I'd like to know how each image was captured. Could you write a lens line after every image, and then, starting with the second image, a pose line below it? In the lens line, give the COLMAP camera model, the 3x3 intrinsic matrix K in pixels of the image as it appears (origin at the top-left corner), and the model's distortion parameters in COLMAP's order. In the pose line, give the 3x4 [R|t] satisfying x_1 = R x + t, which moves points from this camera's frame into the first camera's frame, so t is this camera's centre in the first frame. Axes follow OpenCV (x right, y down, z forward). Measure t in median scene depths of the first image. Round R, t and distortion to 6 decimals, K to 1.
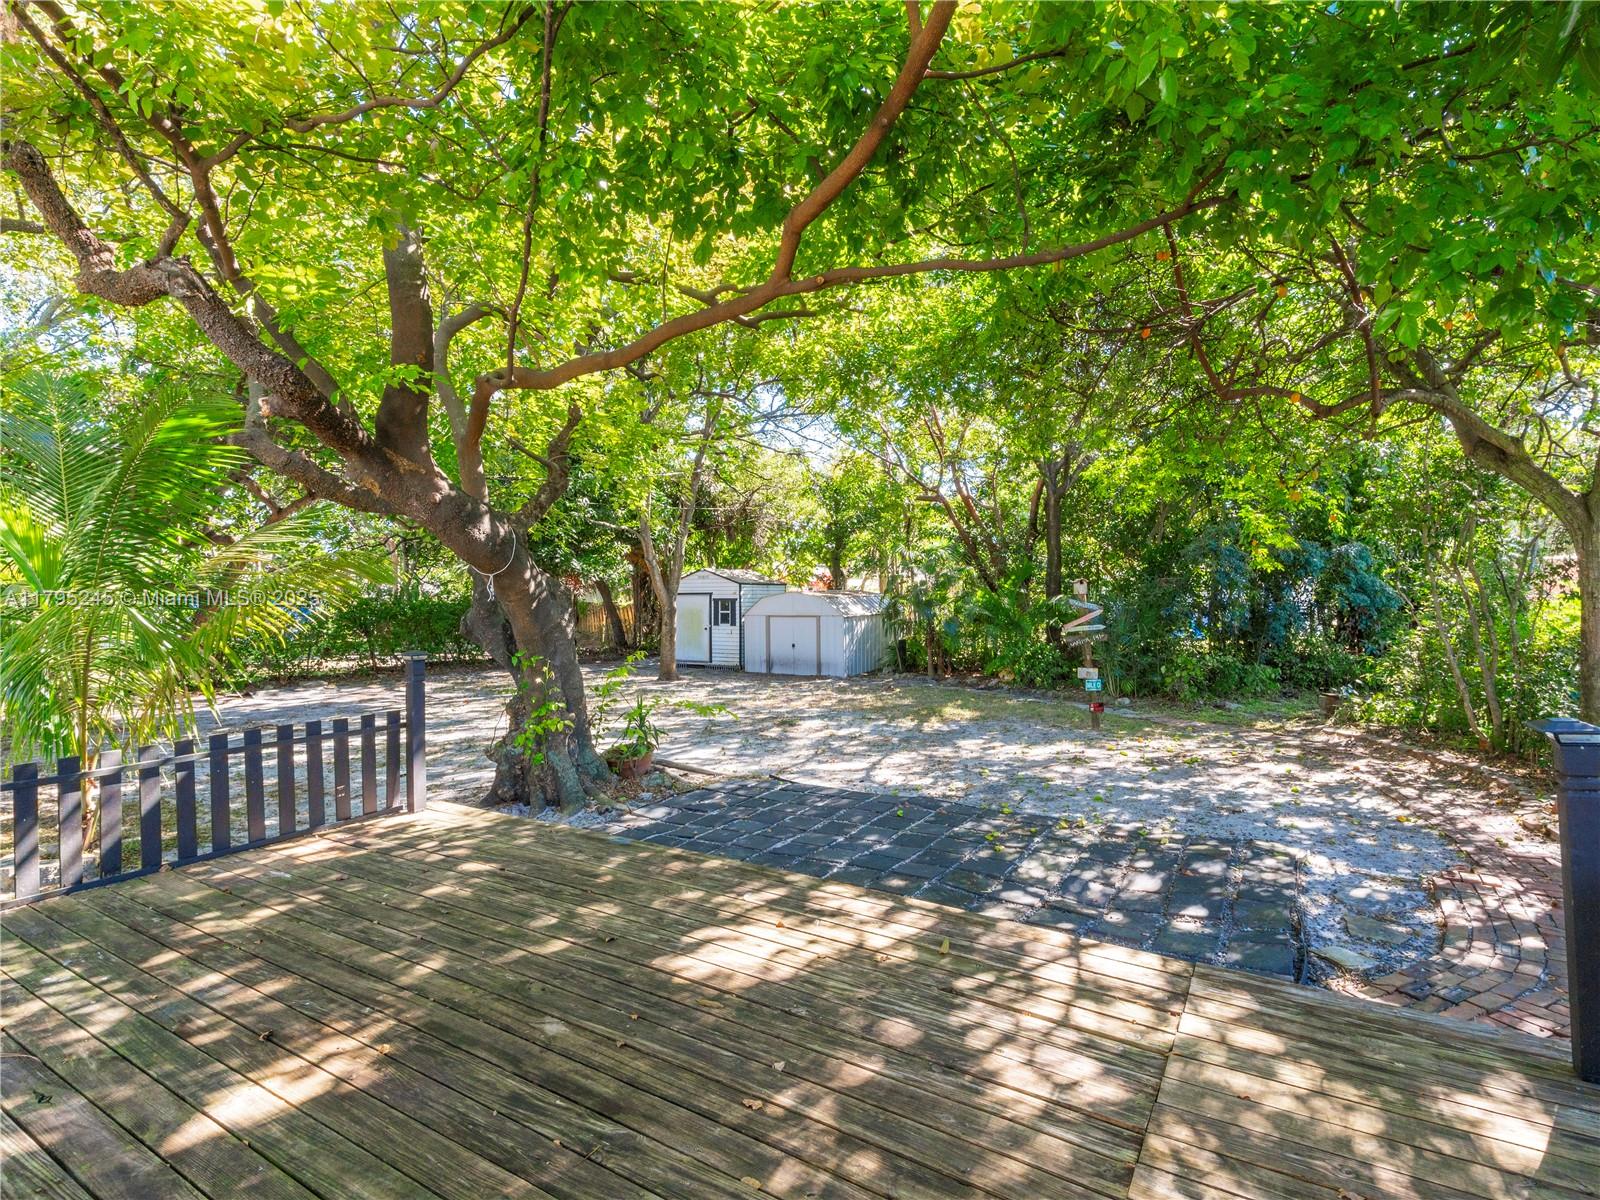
lens RADIAL K [[829.5, 0, 800.0], [0, 829.5, 600.0], [0, 0, 1]] dist [-0.007869, 0.001270]
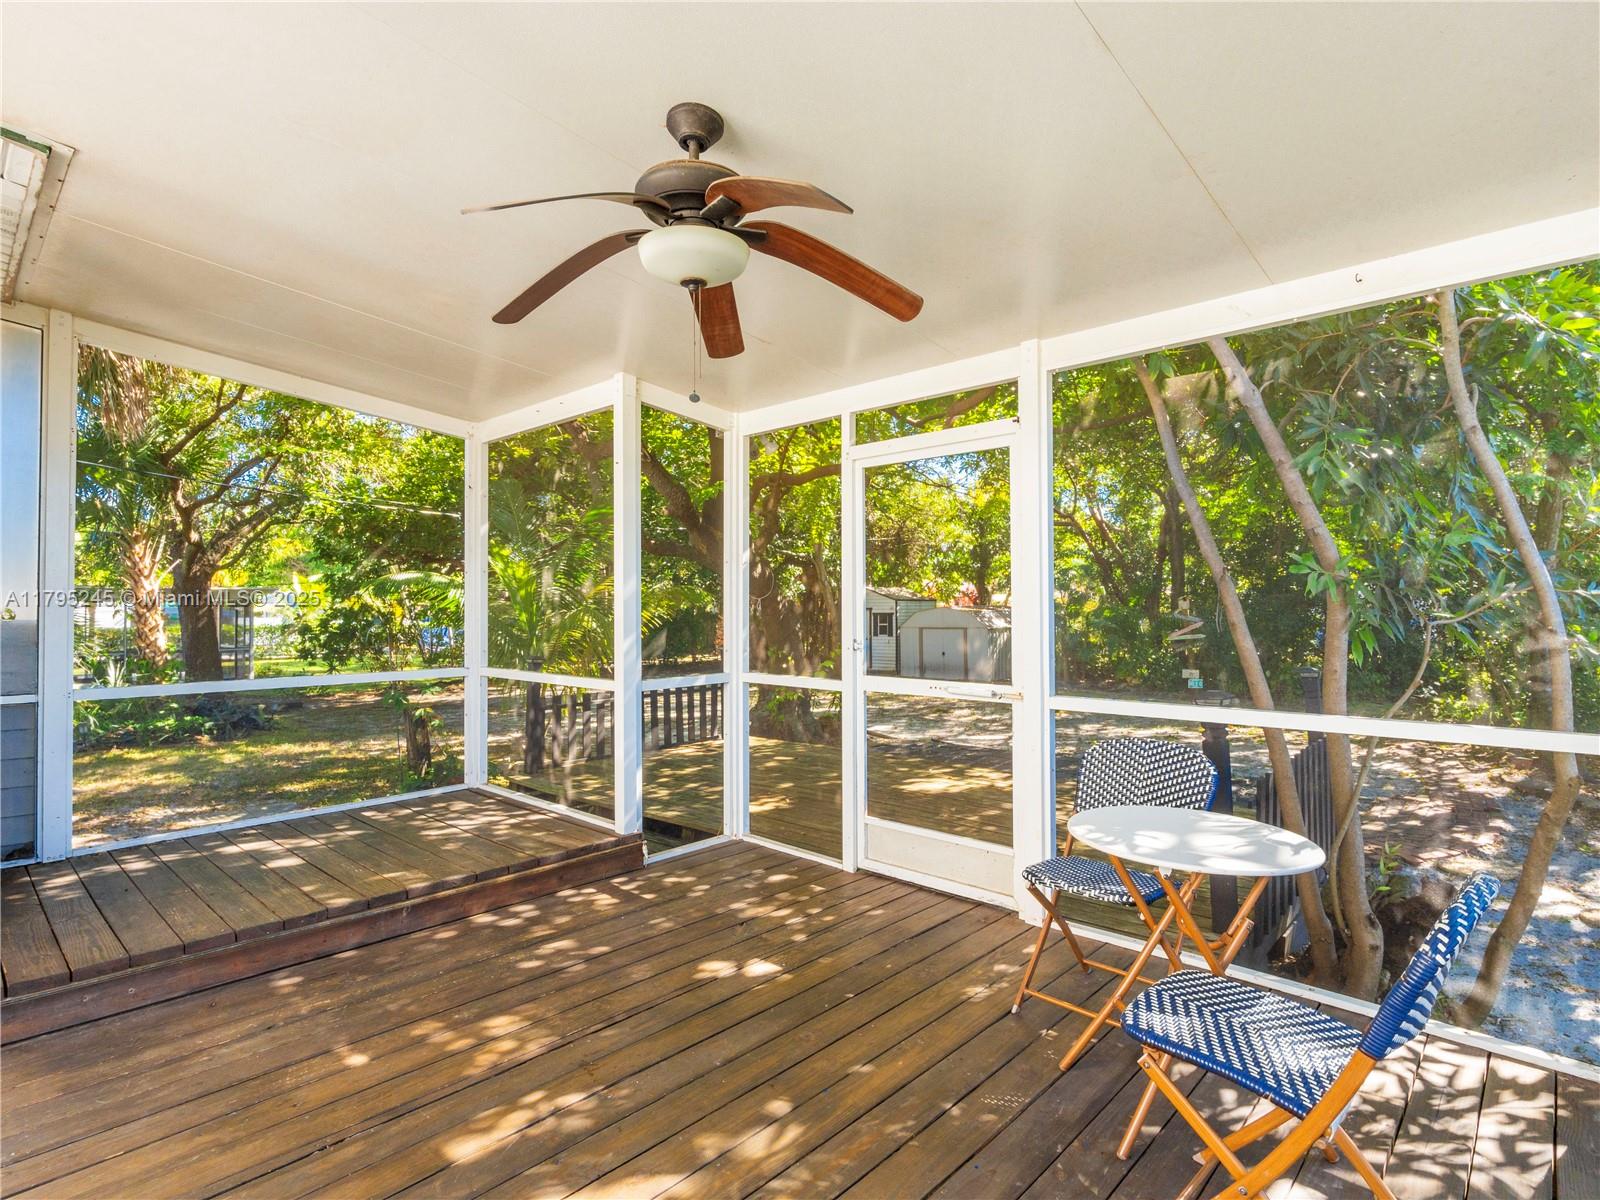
lens RADIAL K [[829.5, 0, 800.0], [0, 829.5, 600.0], [0, 0, 1]] dist [-0.007869, 0.001270]
pose [[0.985314, -0.003016, -0.170724, -0.006980], [0.000061, 0.999850, -0.017313, 0.000378], [0.170751, 0.017048, 0.985167, -0.163294]]
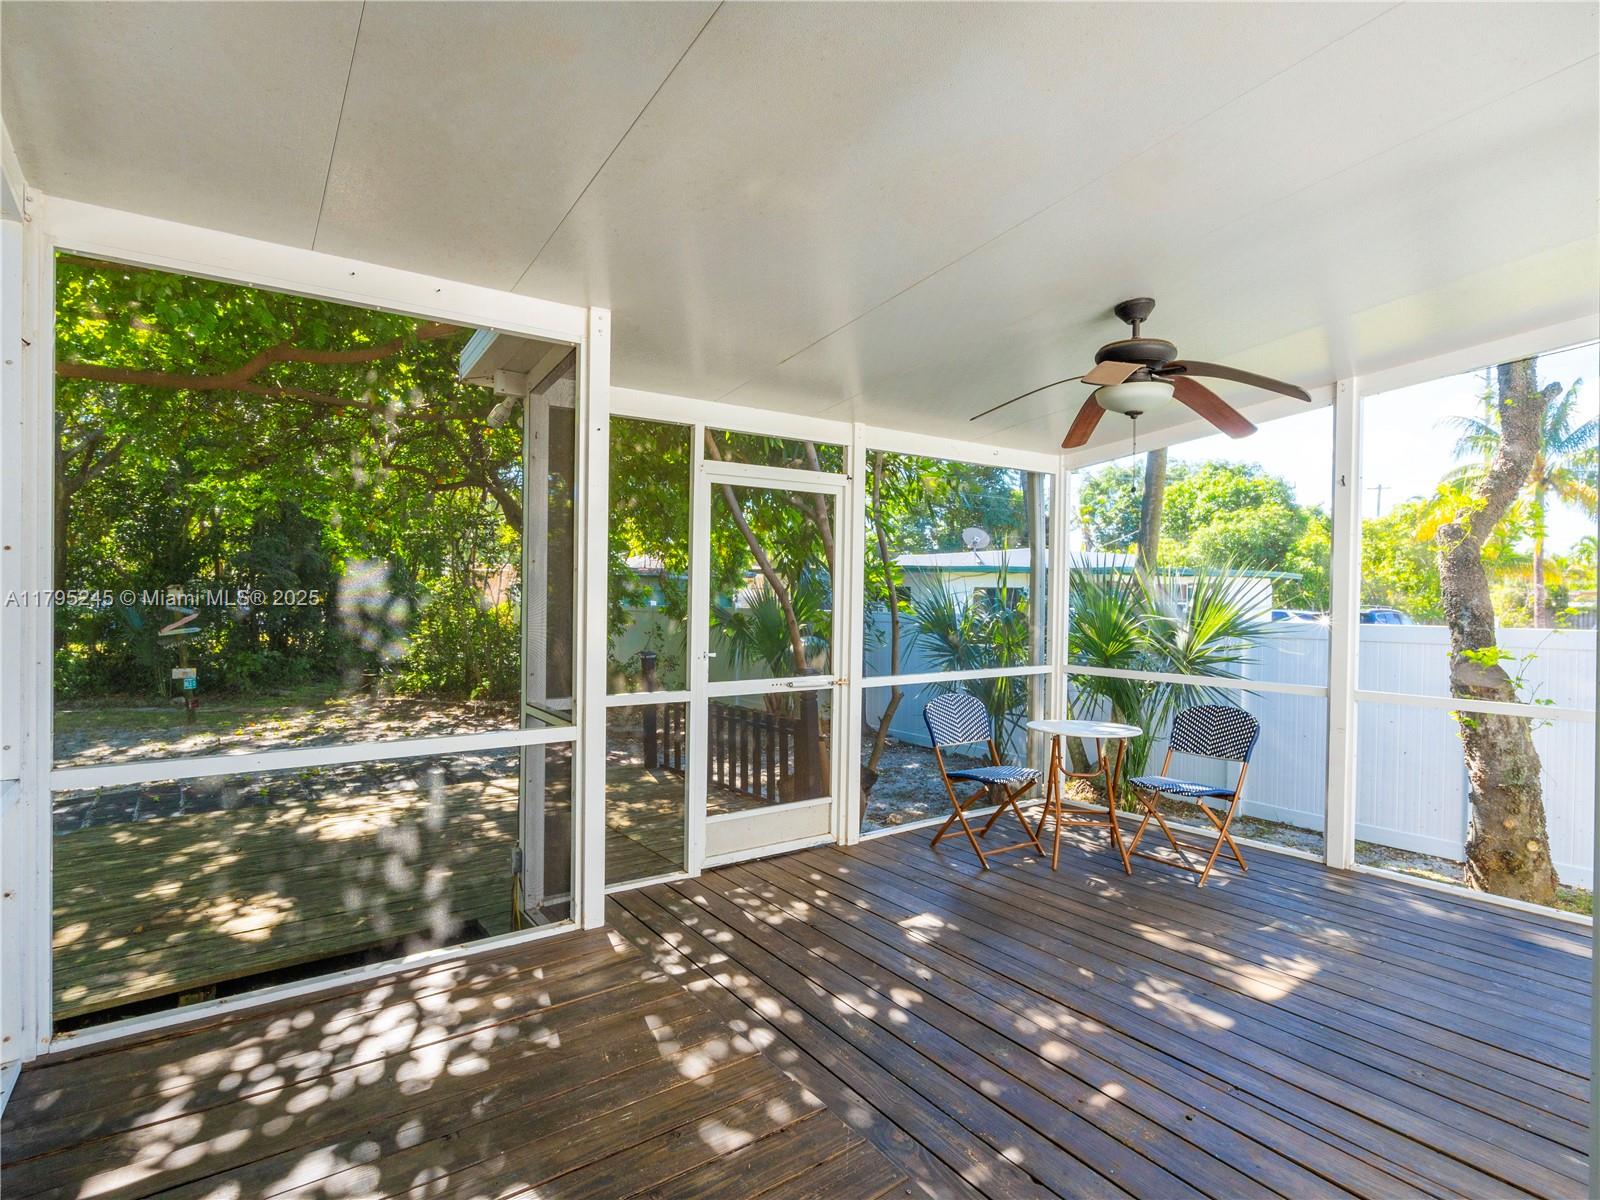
lens RADIAL K [[829.5, 0, 800.0], [0, 829.5, 600.0], [0, 0, 1]] dist [-0.007869, 0.001270]
pose [[0.354803, 0.002888, 0.934937, -0.196944], [-0.005649, 0.999984, -0.000945, -0.005119], [-0.934924, -0.004946, 0.354813, -0.066561]]
